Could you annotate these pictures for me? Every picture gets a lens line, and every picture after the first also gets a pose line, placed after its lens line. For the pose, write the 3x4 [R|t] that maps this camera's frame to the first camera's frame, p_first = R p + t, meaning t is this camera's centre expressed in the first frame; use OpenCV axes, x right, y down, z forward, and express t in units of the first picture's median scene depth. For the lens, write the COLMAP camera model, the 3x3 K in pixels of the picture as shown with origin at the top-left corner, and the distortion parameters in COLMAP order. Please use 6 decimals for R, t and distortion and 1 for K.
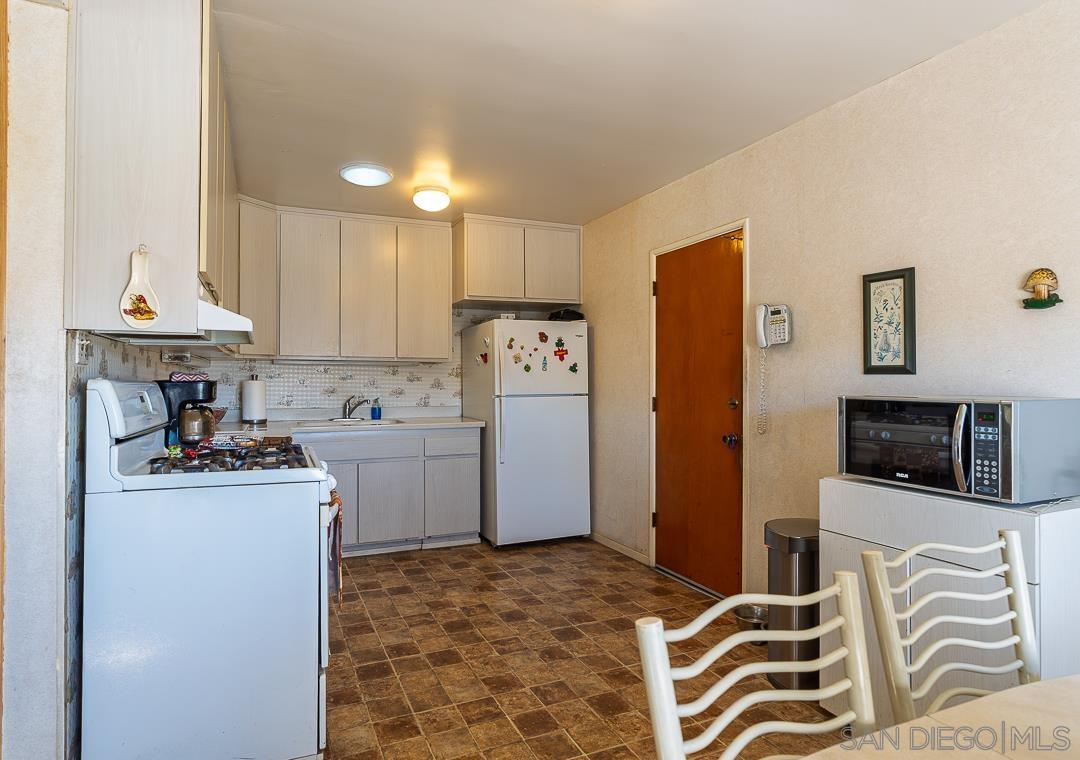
lens RADIAL K [[587.9, 0, 532.6], [0, 587.9, 383.2], [0, 0, 1]] dist [0.001595, 0.000446]
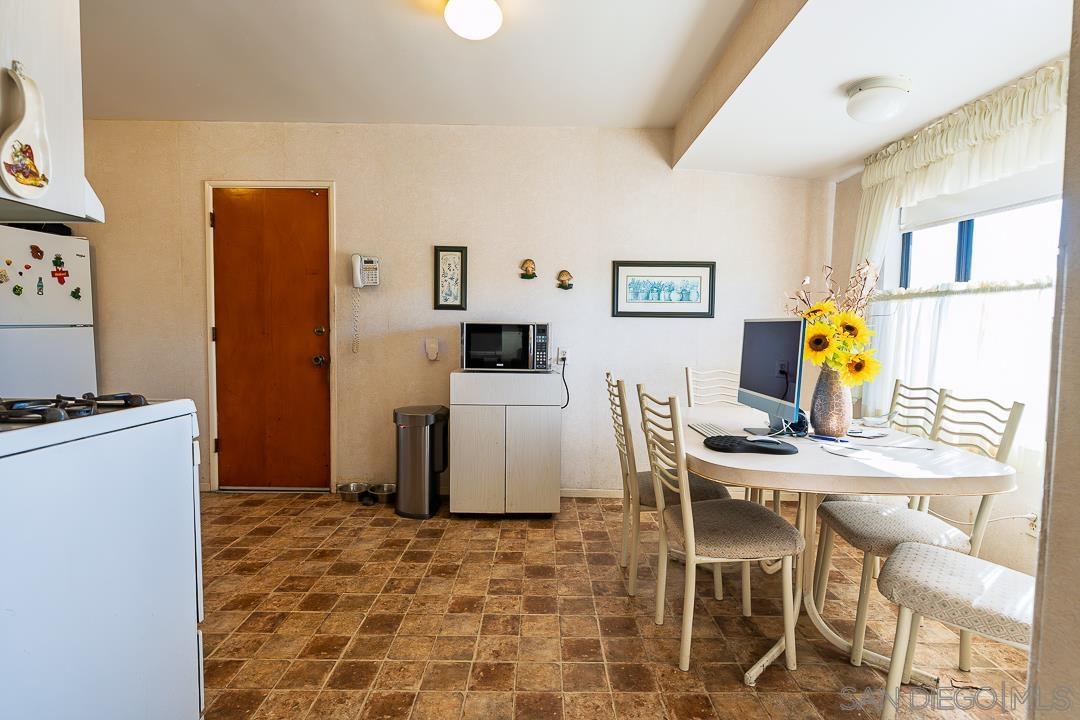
lens RADIAL K [[526.2, 0, 538.4], [0, 526.2, 359.3], [0, 0, 1]] dist [-0.002906, 0.000528]
pose [[0.414764, -0.055052, 0.908262, -0.608990], [-0.007884, 0.997913, 0.064086, 0.025199], [-0.909895, -0.033741, 0.413464, 0.162266]]
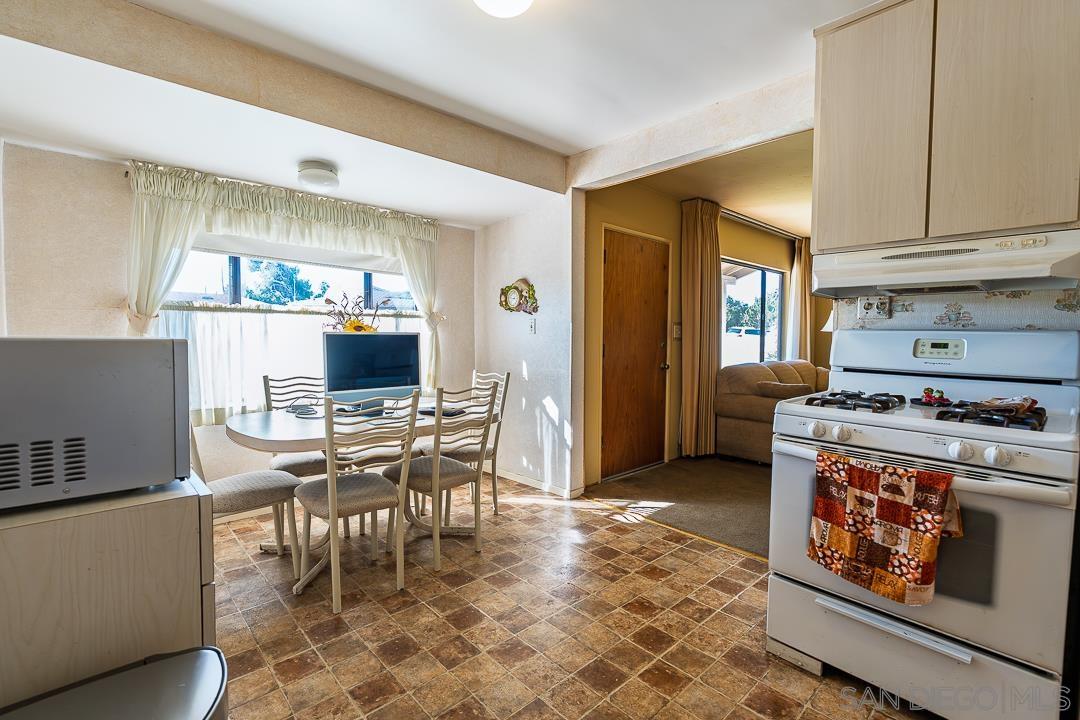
lens RADIAL K [[493.5, 0, 531.9], [0, 493.5, 355.2], [0, 0, 1]] dist [-0.005442, 0.003294]
pose [[-0.955761, 0.001086, -0.294141, -0.007704], [-0.013193, 0.998829, 0.046554, 0.012333], [0.293847, 0.048375, -0.954628, 0.922430]]
